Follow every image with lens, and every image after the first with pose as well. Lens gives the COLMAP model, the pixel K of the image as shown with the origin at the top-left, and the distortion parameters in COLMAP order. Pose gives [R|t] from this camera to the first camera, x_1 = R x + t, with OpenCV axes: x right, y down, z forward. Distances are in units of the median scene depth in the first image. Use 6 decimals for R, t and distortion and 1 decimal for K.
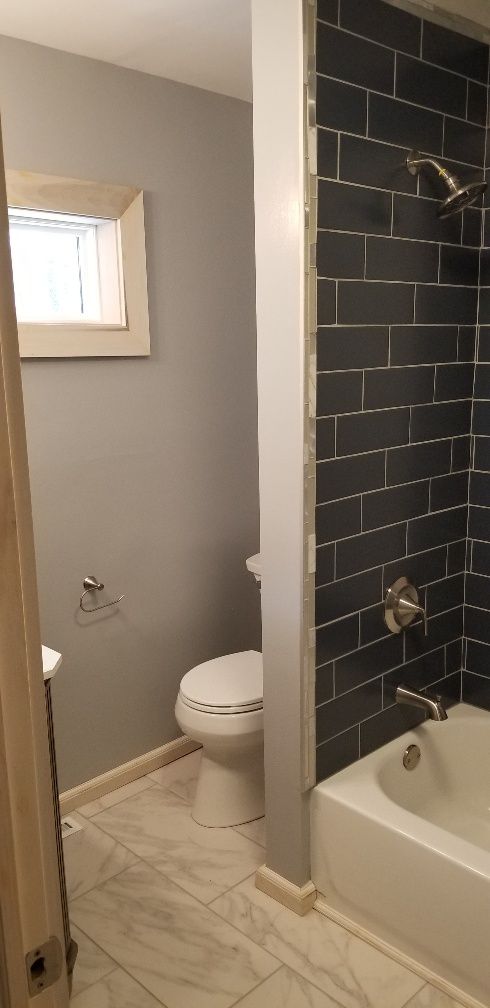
lens RADIAL K [[784.4, 0, 243.1], [0, 784.4, 508.9], [0, 0, 1]] dist [0.040737, -0.068484]
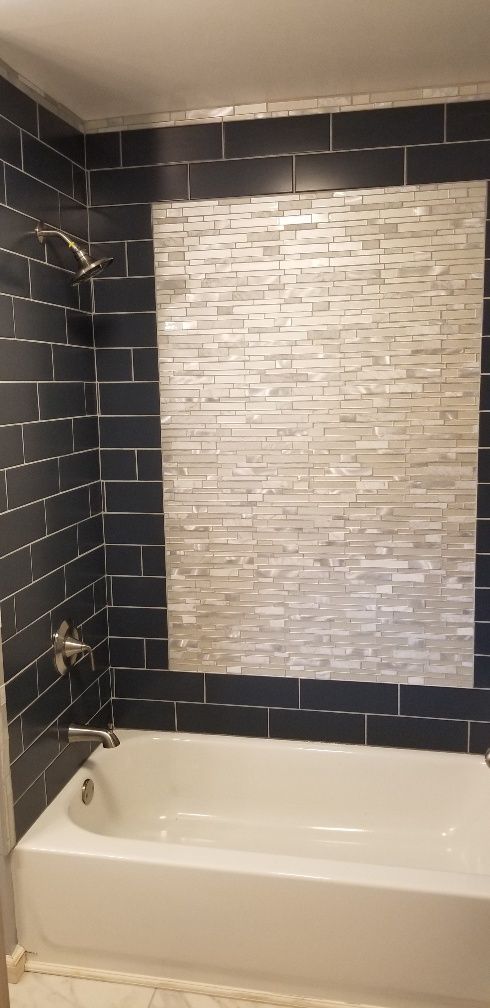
lens RADIAL K [[784.4, 0, 243.1], [0, 784.4, 508.9], [0, 0, 1]] dist [0.040737, -0.068484]
pose [[0.814445, -0.084115, 0.574112, -0.193492], [0.116876, 0.992938, -0.020325, -0.011044], [-0.568348, 0.083653, 0.818525, -0.002087]]
